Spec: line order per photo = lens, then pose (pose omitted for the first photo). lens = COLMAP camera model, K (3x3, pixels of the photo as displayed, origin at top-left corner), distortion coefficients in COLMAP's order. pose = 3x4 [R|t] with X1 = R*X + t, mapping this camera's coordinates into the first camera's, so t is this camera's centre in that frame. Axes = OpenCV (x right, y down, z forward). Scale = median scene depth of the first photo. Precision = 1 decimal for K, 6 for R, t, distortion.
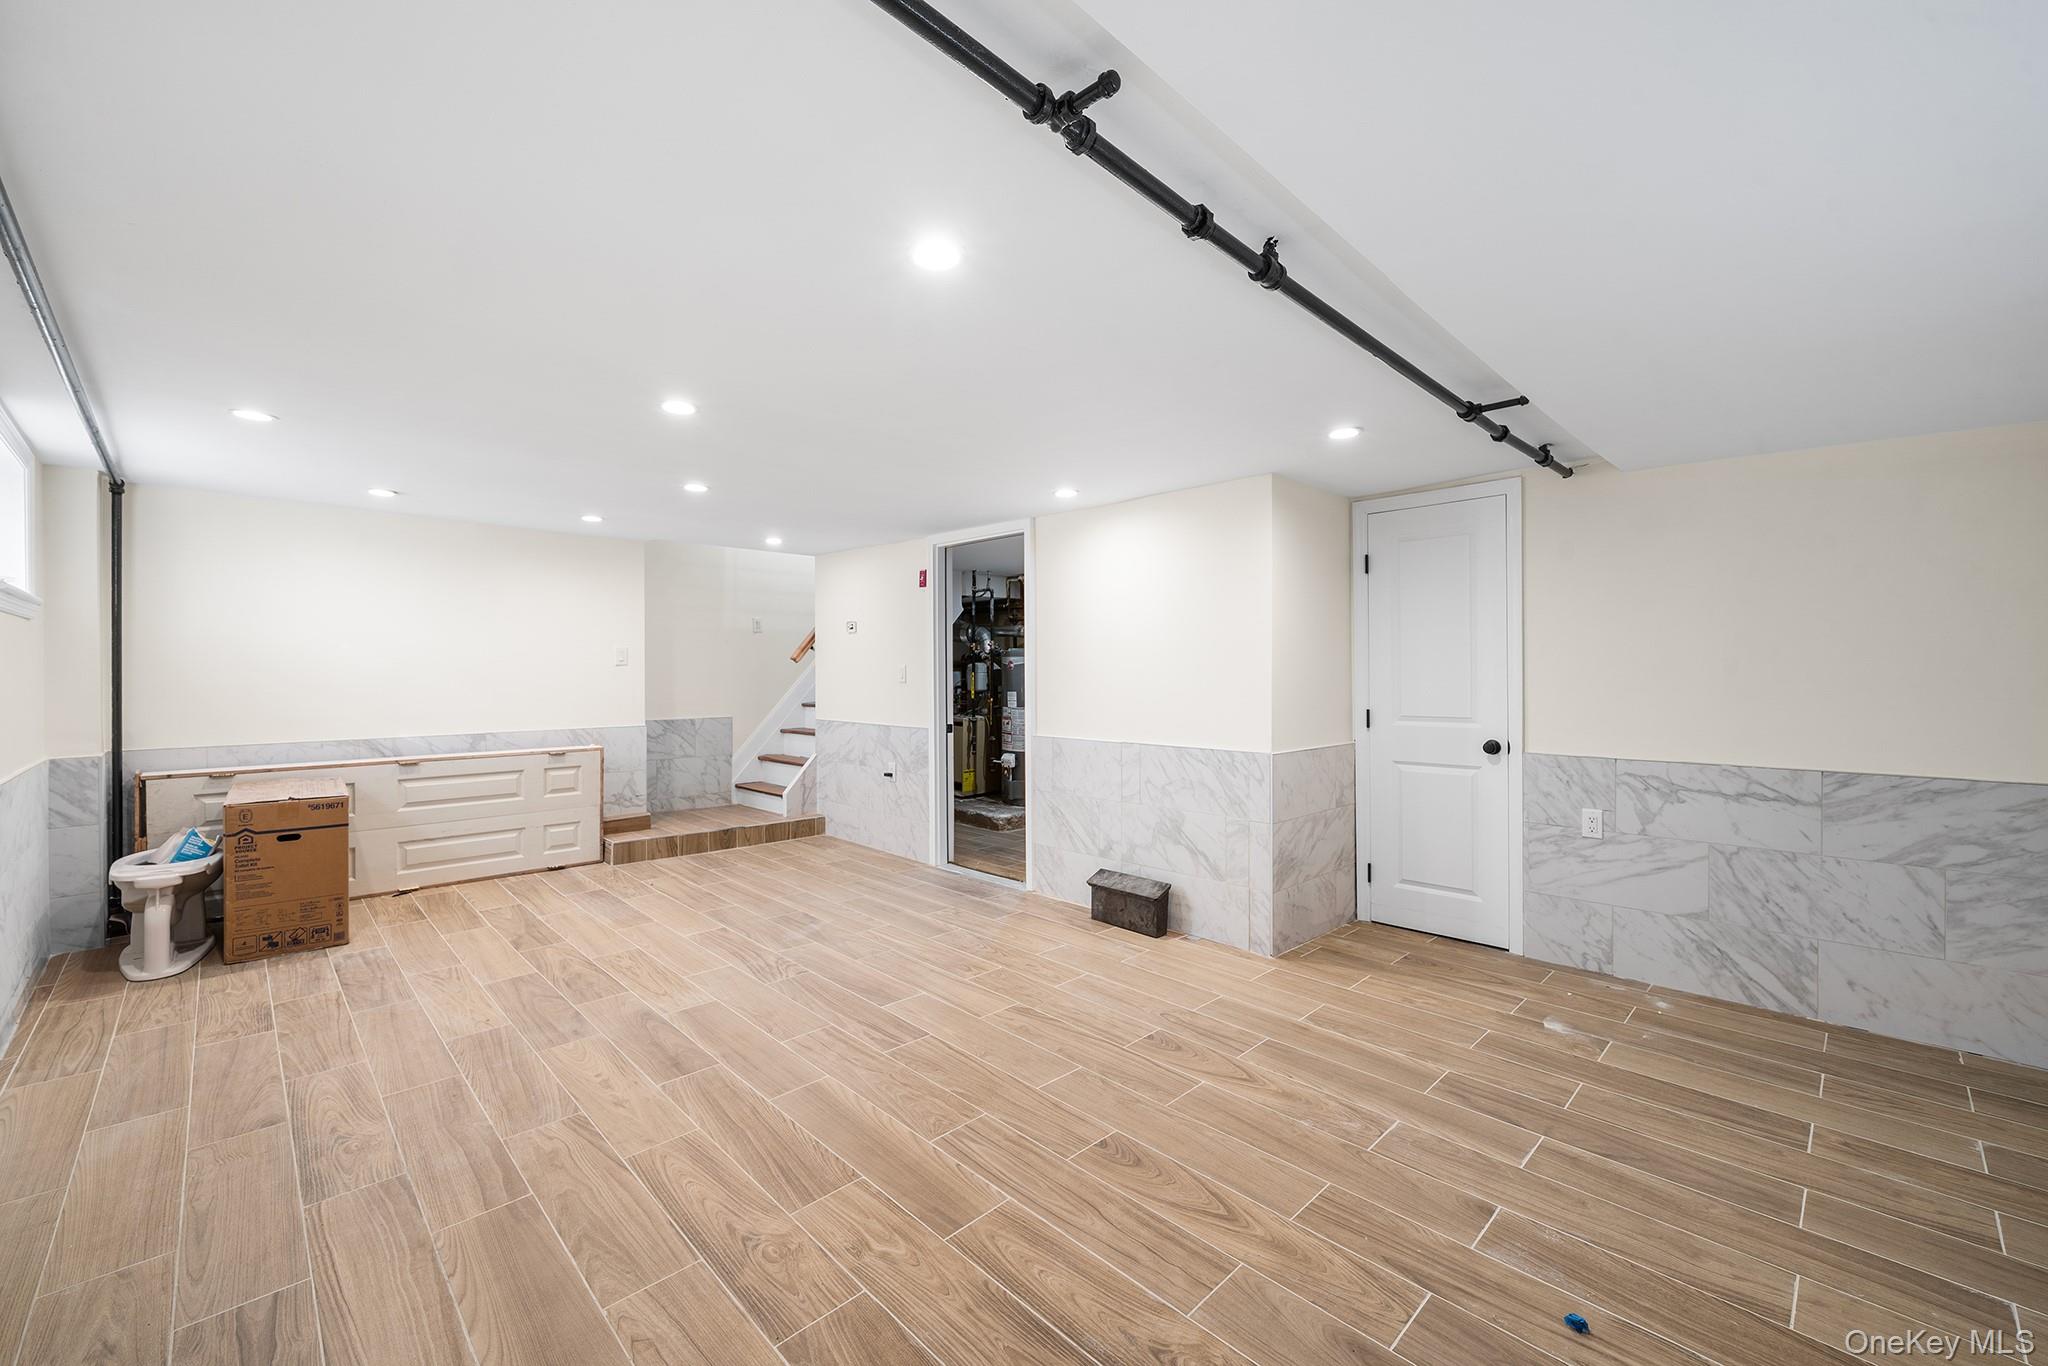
lens RADIAL K [[826.3, 0, 1025.2], [0, 826.3, 674.2], [0, 0, 1]] dist [-0.001220, -0.000207]
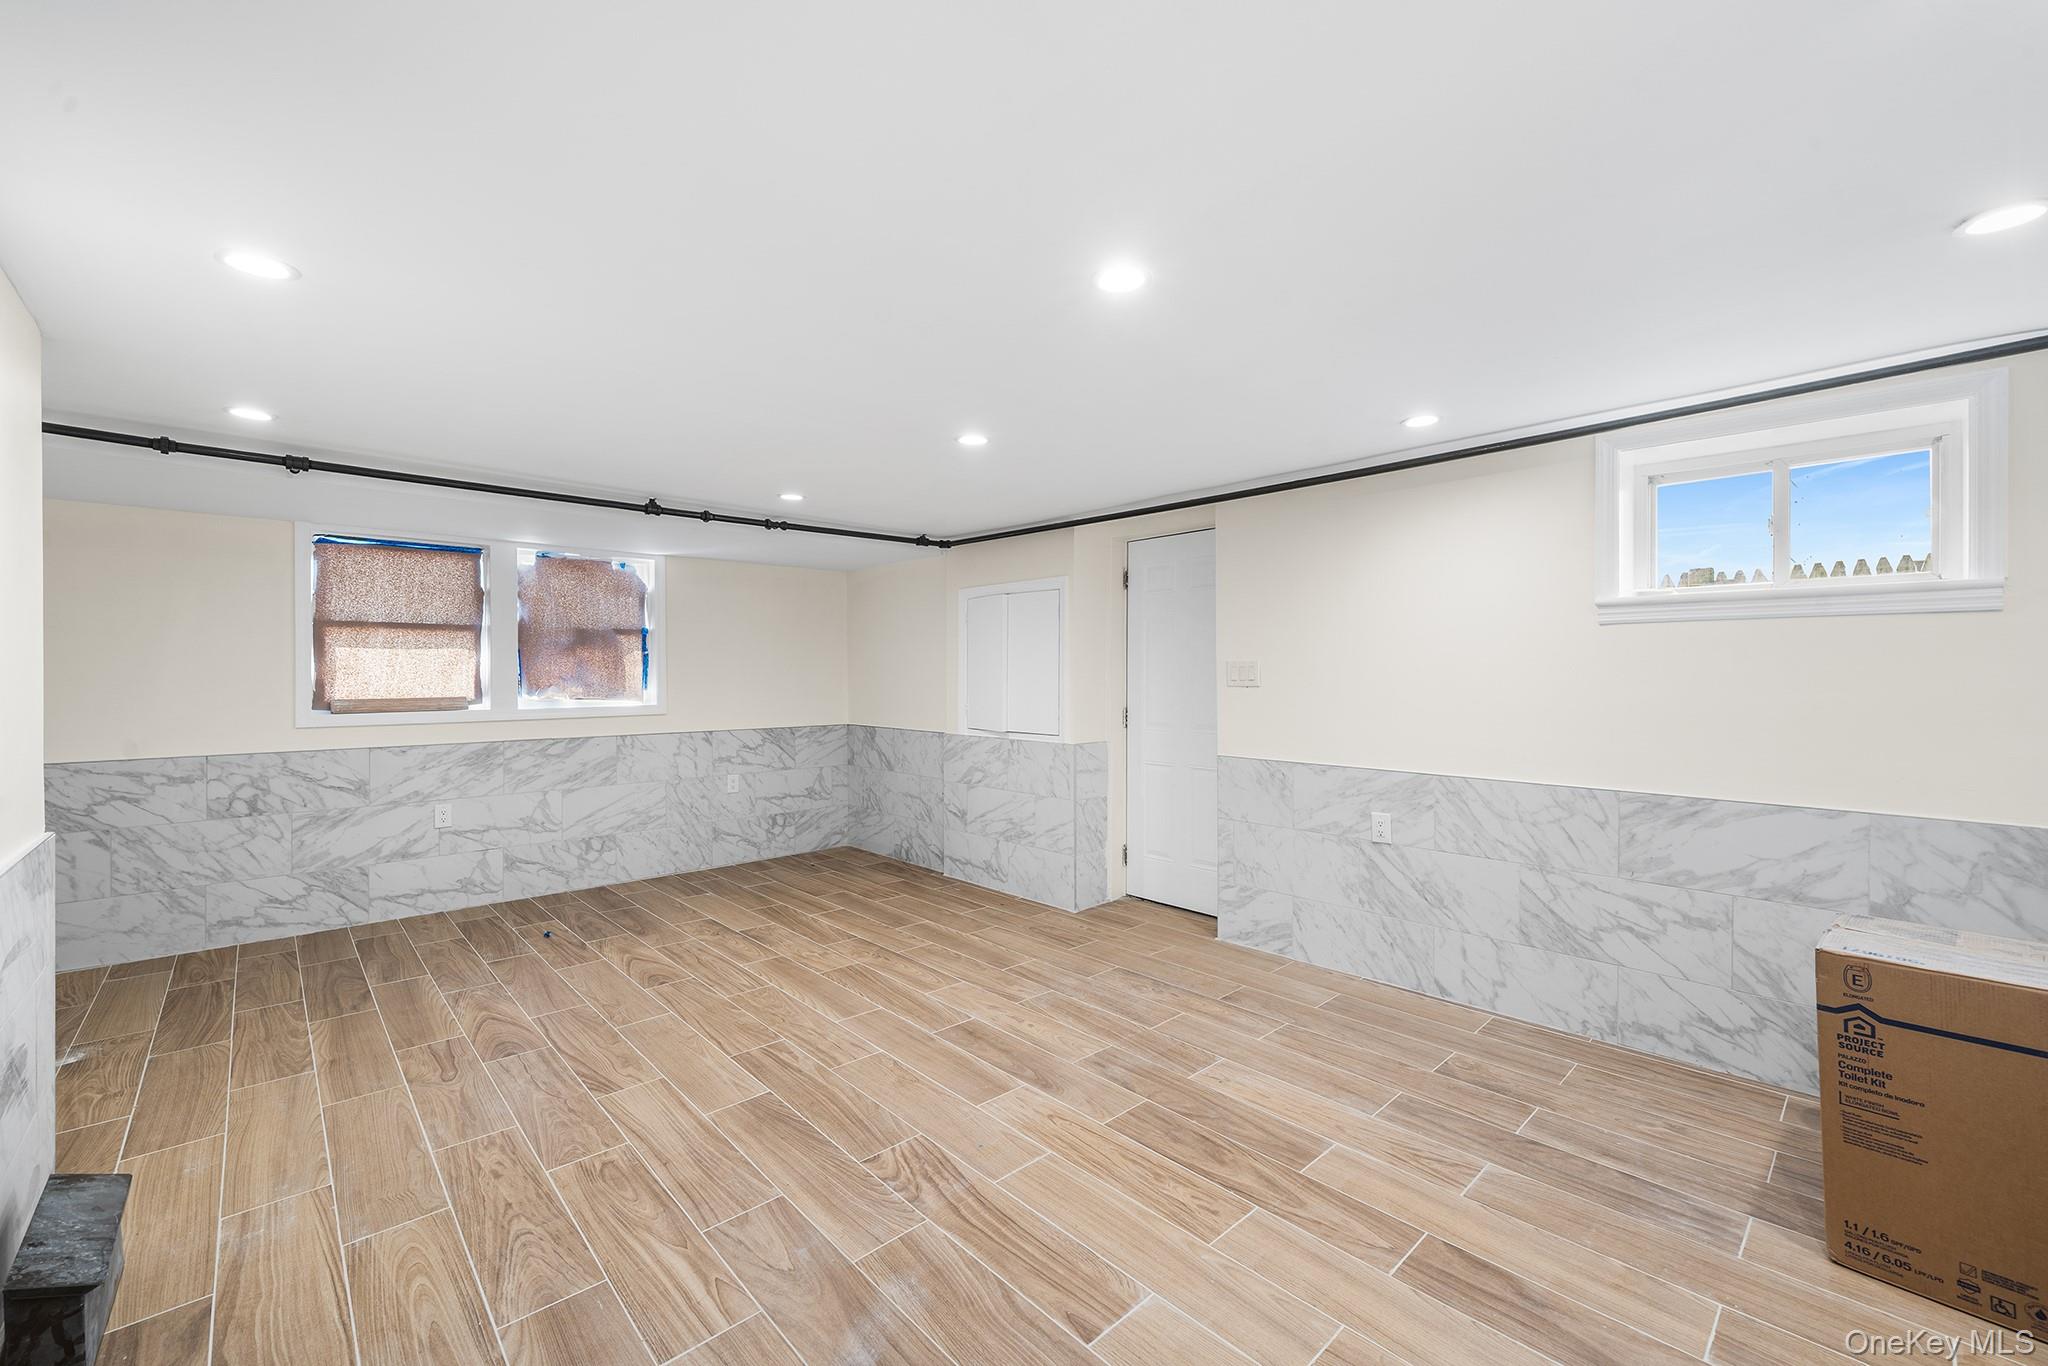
lens RADIAL K [[826.3, 0, 1023.1], [0, 826.3, 675.7], [0, 0, 1]] dist [-0.001220, -0.000207]
pose [[-0.999633, 0.000341, 0.027096, -0.527441], [0.000609, 0.999951, 0.009869, -0.022201], [-0.027092, 0.009881, -0.999584, 2.126989]]
